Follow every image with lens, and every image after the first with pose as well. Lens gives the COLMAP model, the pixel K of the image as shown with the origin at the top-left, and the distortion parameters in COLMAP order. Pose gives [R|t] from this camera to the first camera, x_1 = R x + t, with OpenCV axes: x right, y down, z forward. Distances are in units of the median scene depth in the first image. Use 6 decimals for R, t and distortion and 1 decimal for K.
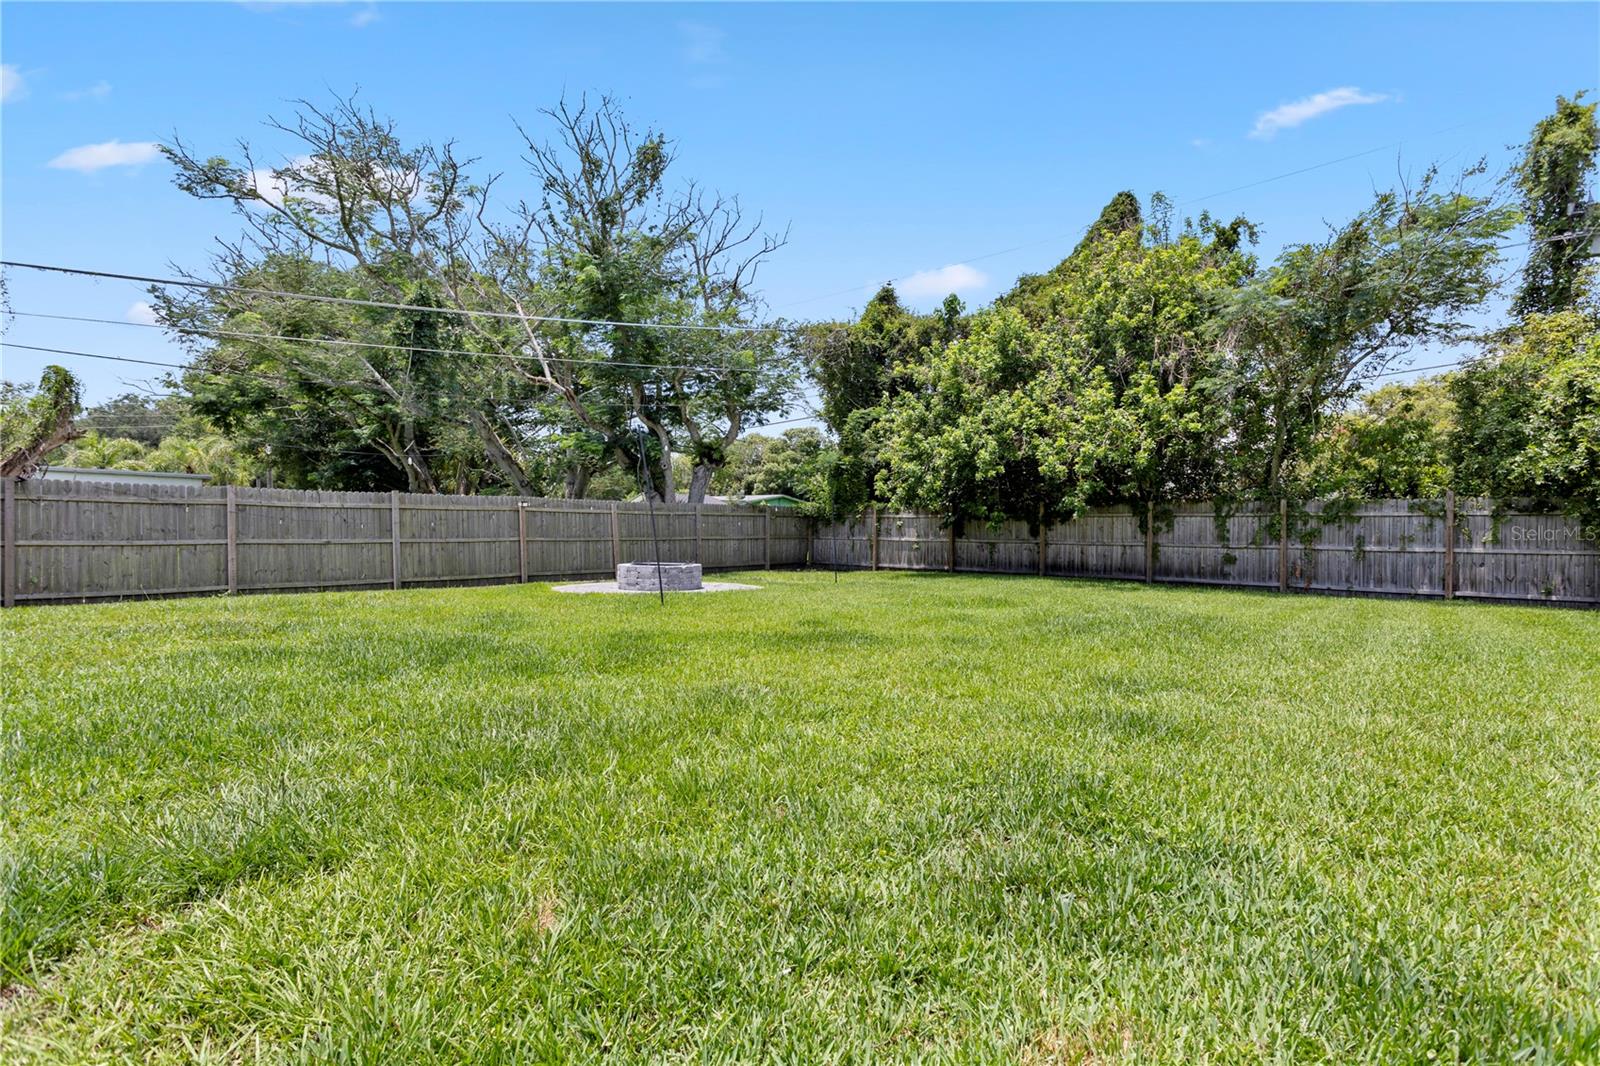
lens RADIAL K [[813.4, 0, 801.4], [0, 813.4, 515.9], [0, 0, 1]] dist [-0.056820, 0.067266]
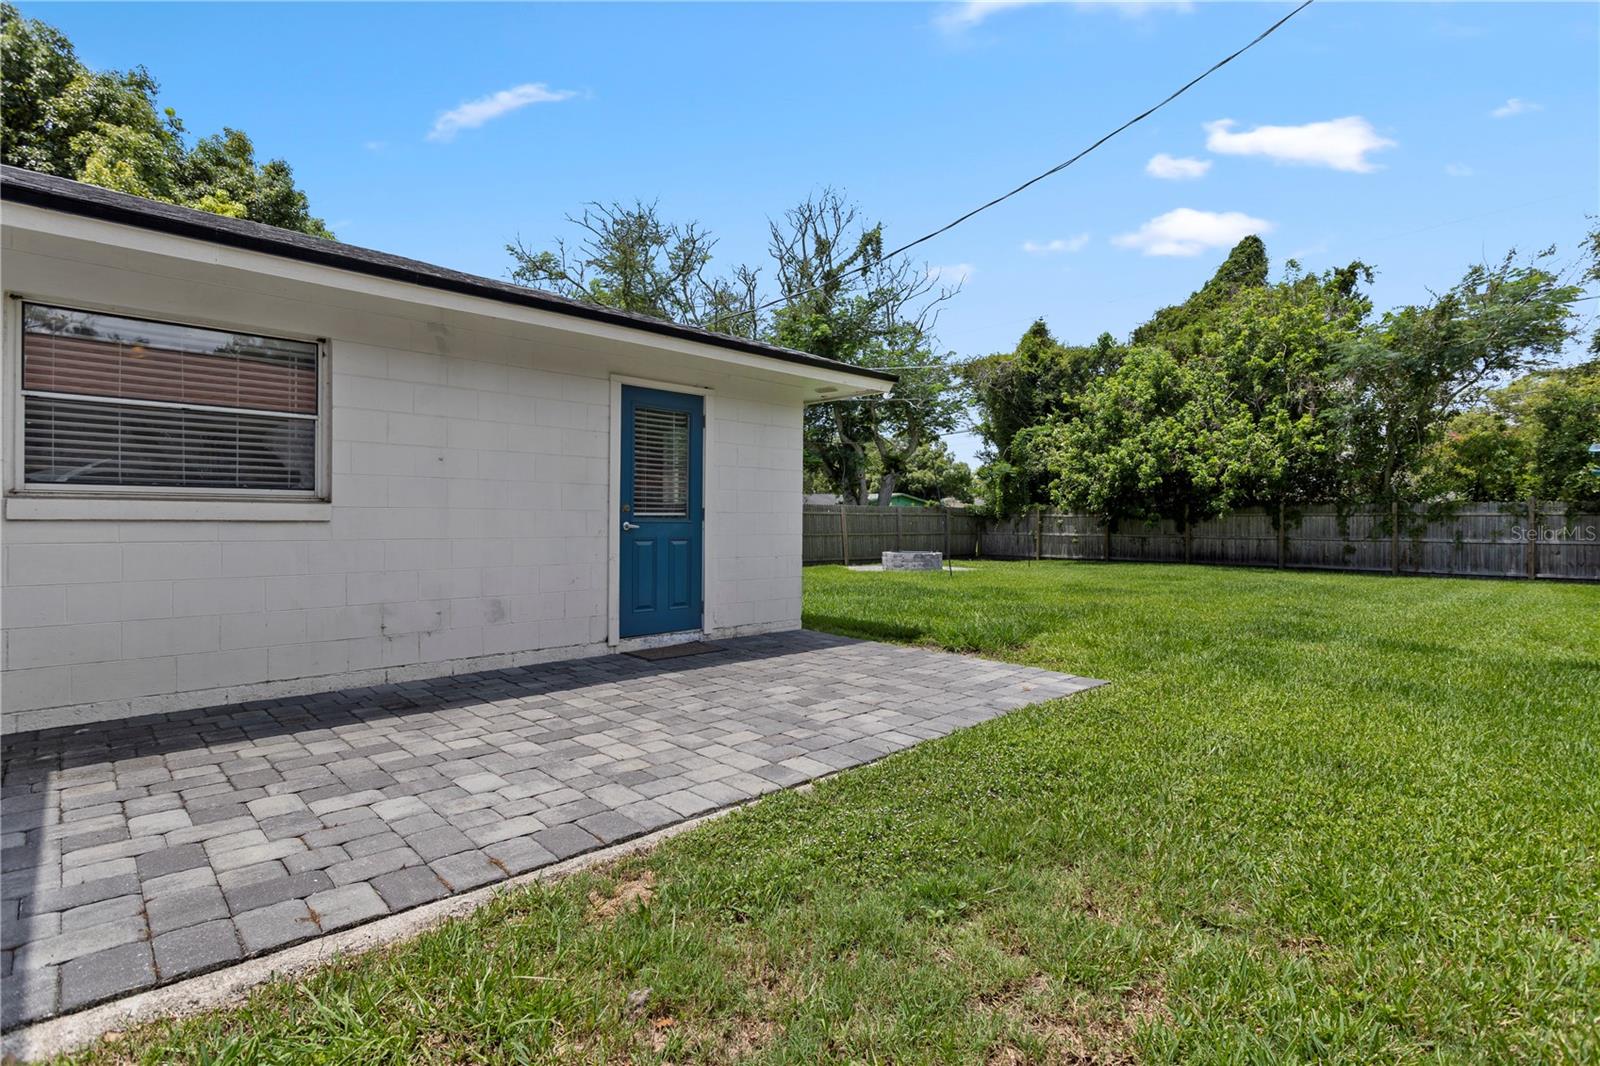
lens RADIAL K [[789.5, 0, 801.9], [0, 789.5, 512.4], [0, 0, 1]] dist [-0.047193, 0.029833]
pose [[0.992232, -0.005061, -0.124300, -0.156034], [0.005033, 0.999987, -0.000539, -0.007792], [0.124301, -0.000091, 0.992245, -0.292367]]
